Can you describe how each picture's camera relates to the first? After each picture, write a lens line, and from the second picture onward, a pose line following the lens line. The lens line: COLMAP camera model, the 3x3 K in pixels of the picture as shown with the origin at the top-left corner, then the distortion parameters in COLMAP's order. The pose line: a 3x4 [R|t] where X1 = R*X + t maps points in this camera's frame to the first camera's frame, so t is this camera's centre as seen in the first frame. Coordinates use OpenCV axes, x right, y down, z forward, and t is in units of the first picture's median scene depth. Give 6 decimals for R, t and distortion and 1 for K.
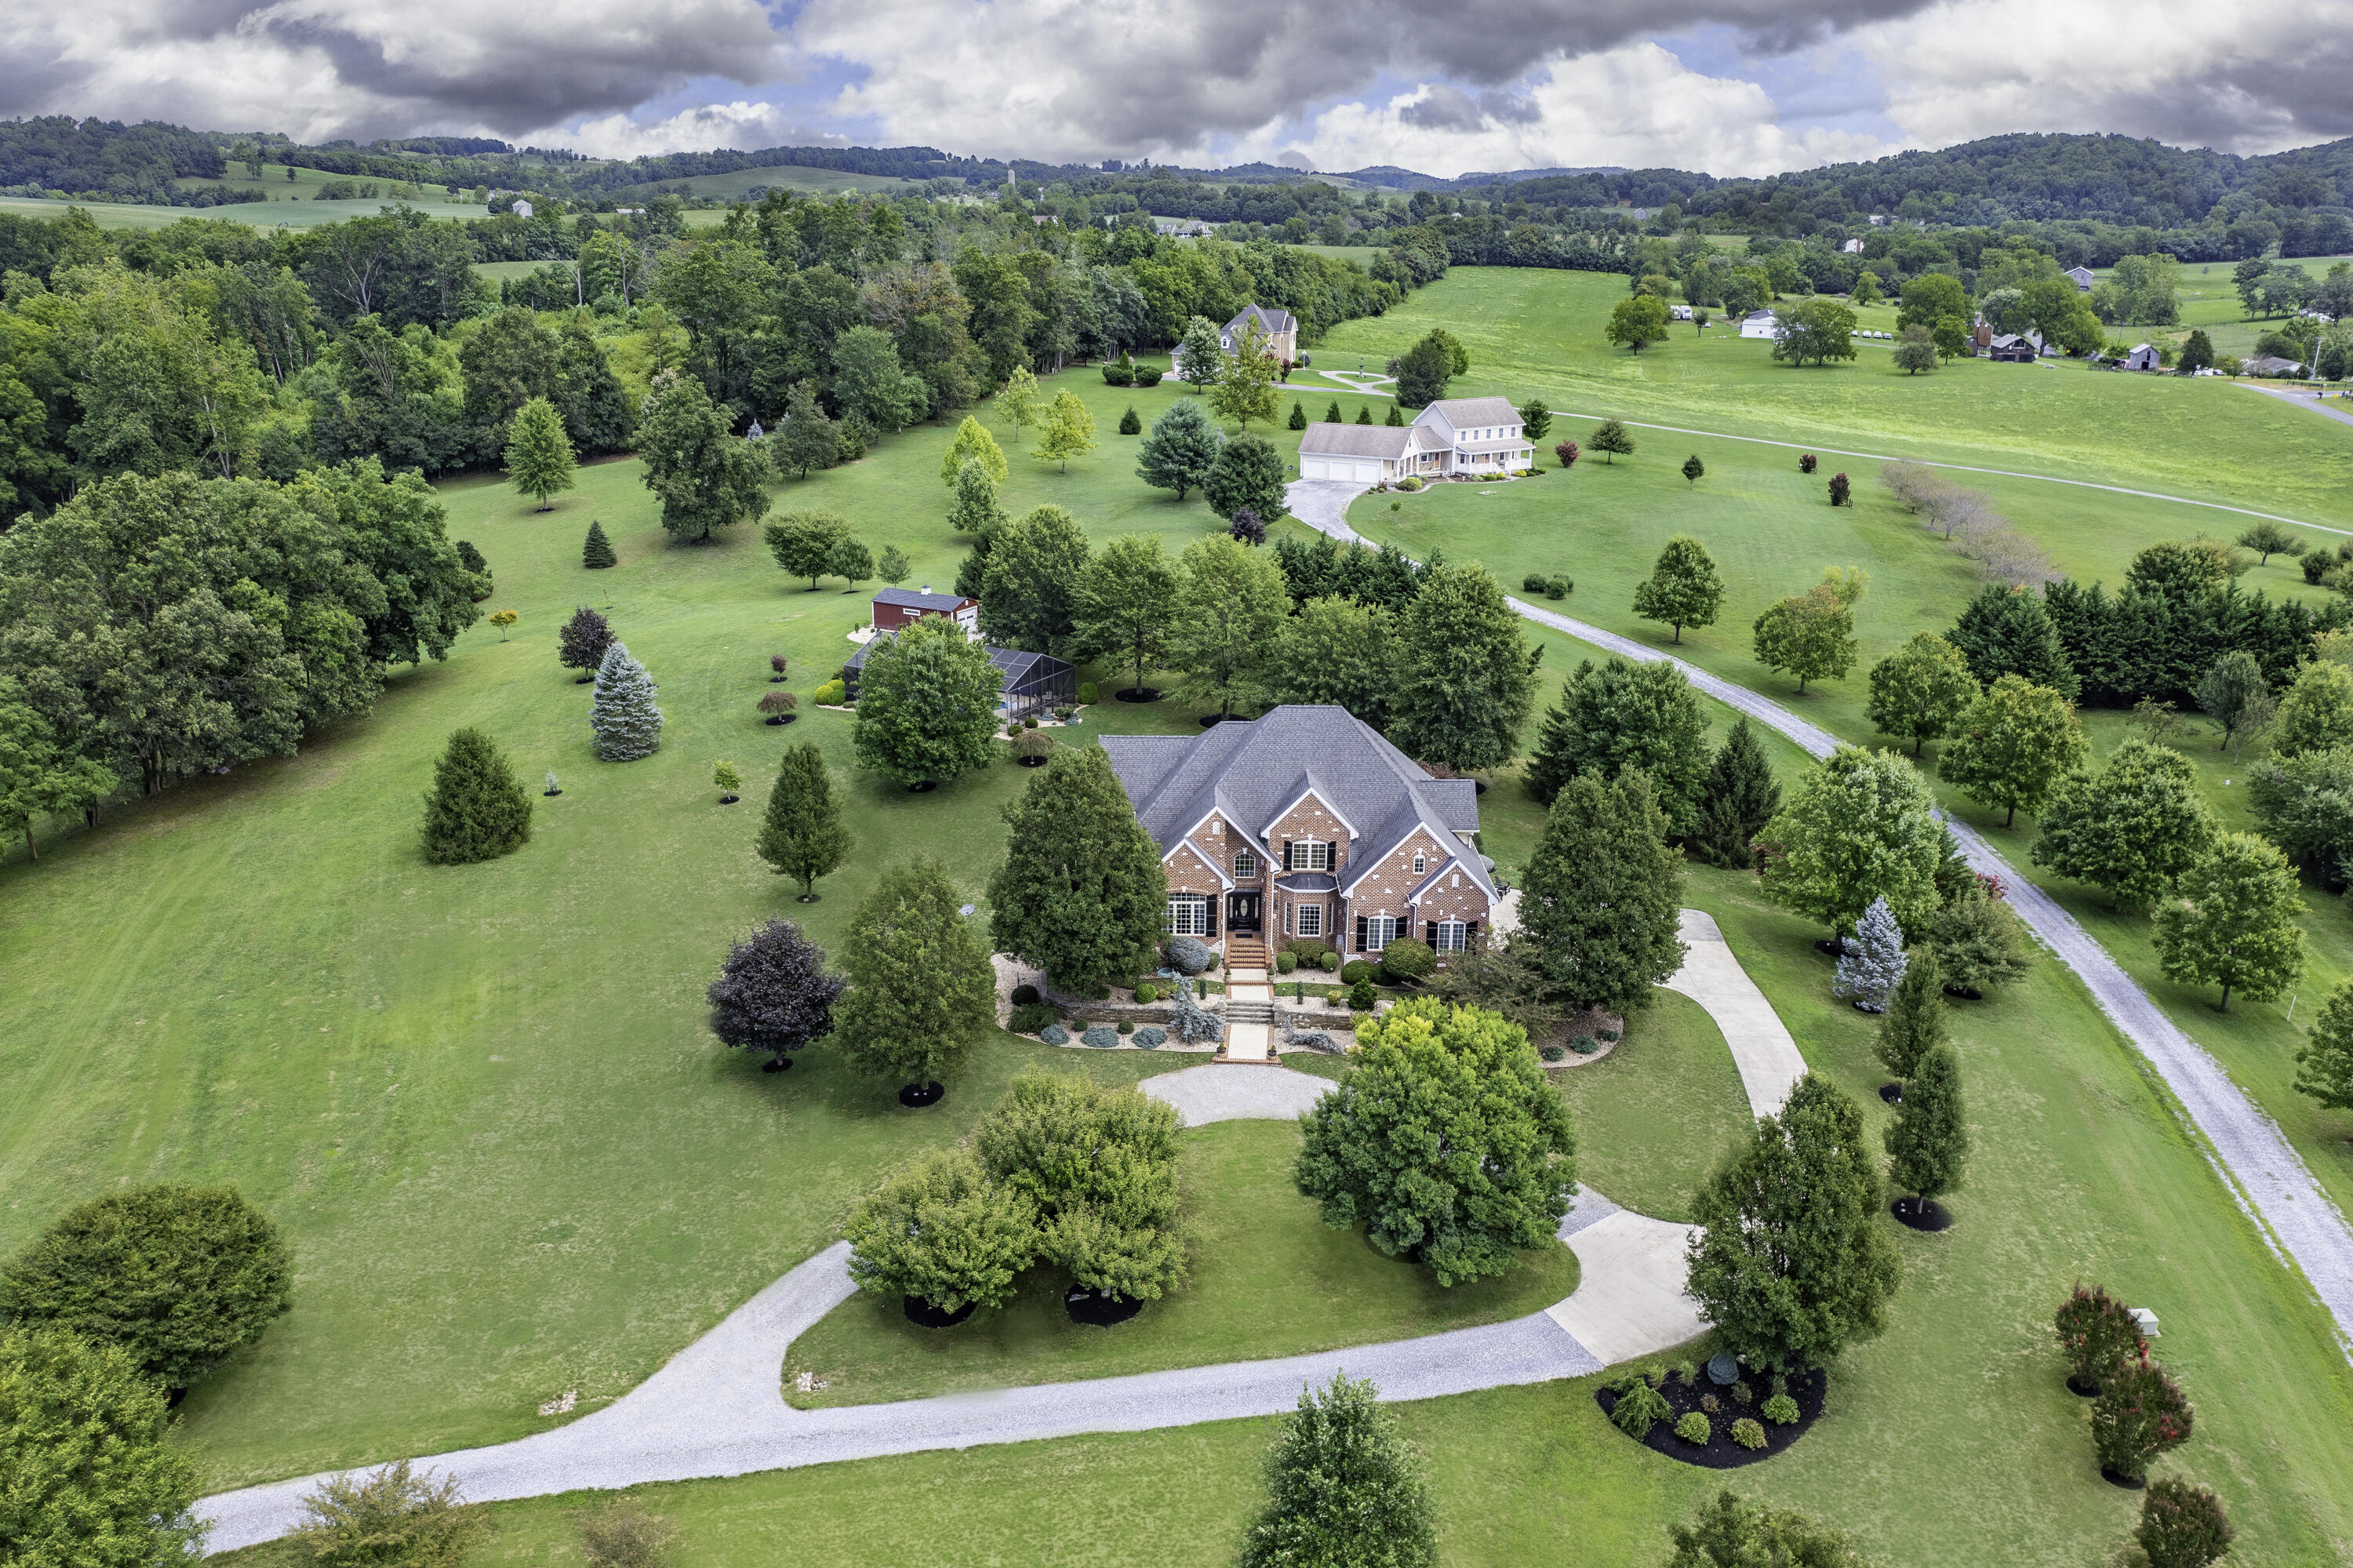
lens RADIAL K [[1866.3, 0, 1169.9], [0, 1866.3, 786.2], [0, 0, 1]] dist [-0.012585, 0.008272]
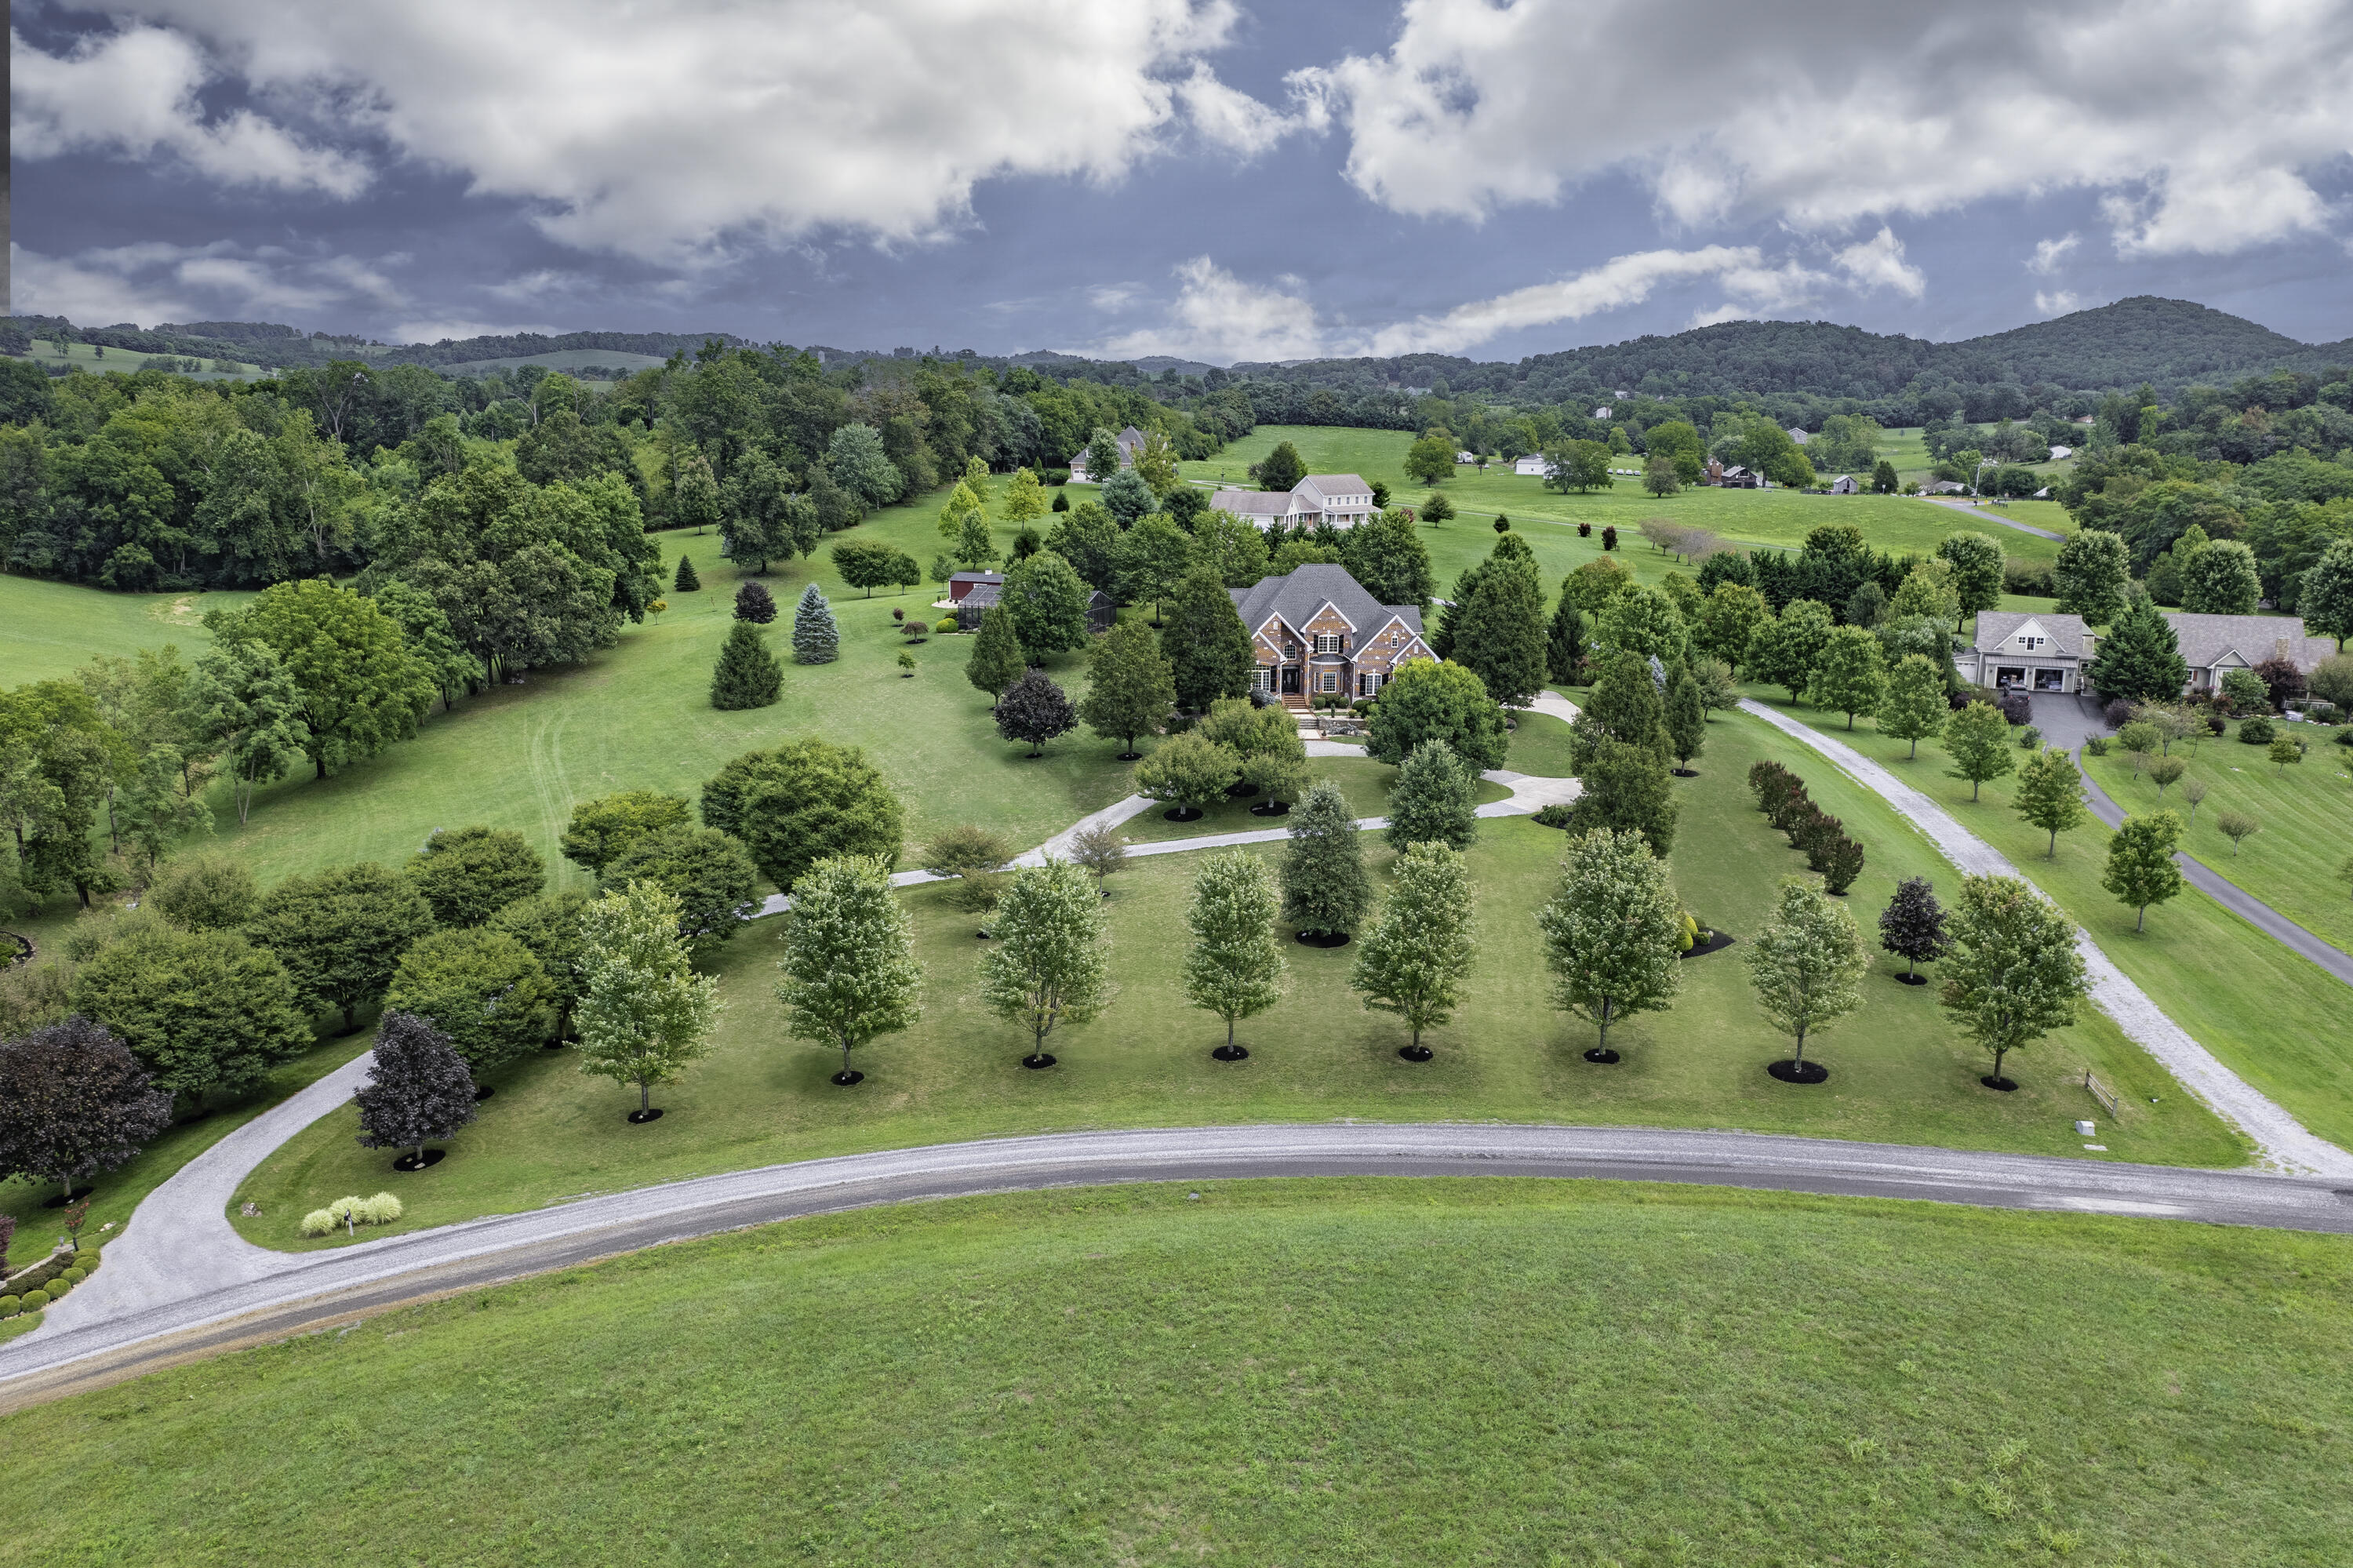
lens RADIAL K [[1874.2, 0, 1167.4], [0, 1874.2, 785.3], [0, 0, 1]] dist [-0.010507, 0.005803]
pose [[0.993344, -0.022123, 0.113040, -0.100959], [0.033016, 0.994890, -0.095418, 0.122524], [-0.110352, 0.098515, 0.988998, -0.249485]]
